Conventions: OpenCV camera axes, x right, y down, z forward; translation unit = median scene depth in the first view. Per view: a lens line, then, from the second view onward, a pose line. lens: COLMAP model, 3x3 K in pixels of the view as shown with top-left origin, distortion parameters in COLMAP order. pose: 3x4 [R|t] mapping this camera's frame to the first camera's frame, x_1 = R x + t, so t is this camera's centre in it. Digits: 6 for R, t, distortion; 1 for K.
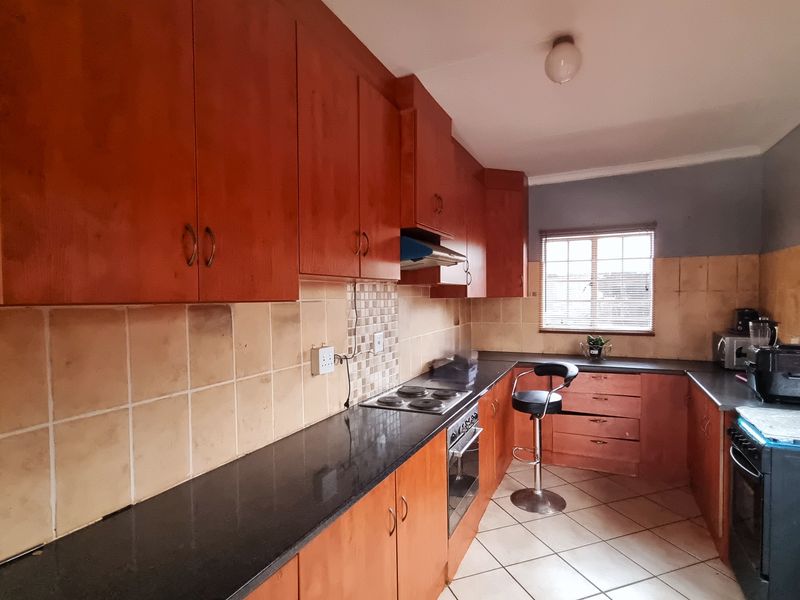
lens RADIAL K [[430.6, 0, 398.3], [0, 430.6, 308.9], [0, 0, 1]] dist [0.001106, -0.001106]
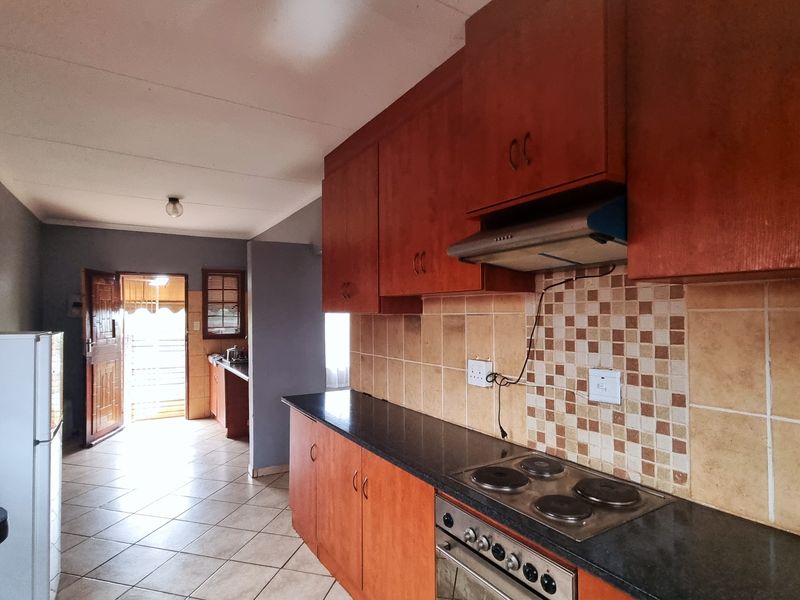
lens RADIAL K [[430.6, 0, 398.3], [0, 430.6, 308.9], [0, 0, 1]] dist [0.001106, -0.001106]
pose [[-0.539621, 0.003618, -0.841900, 0.652242], [-0.012869, 0.999838, 0.012545, -0.034502], [0.841810, 0.017604, -0.539487, 1.157292]]
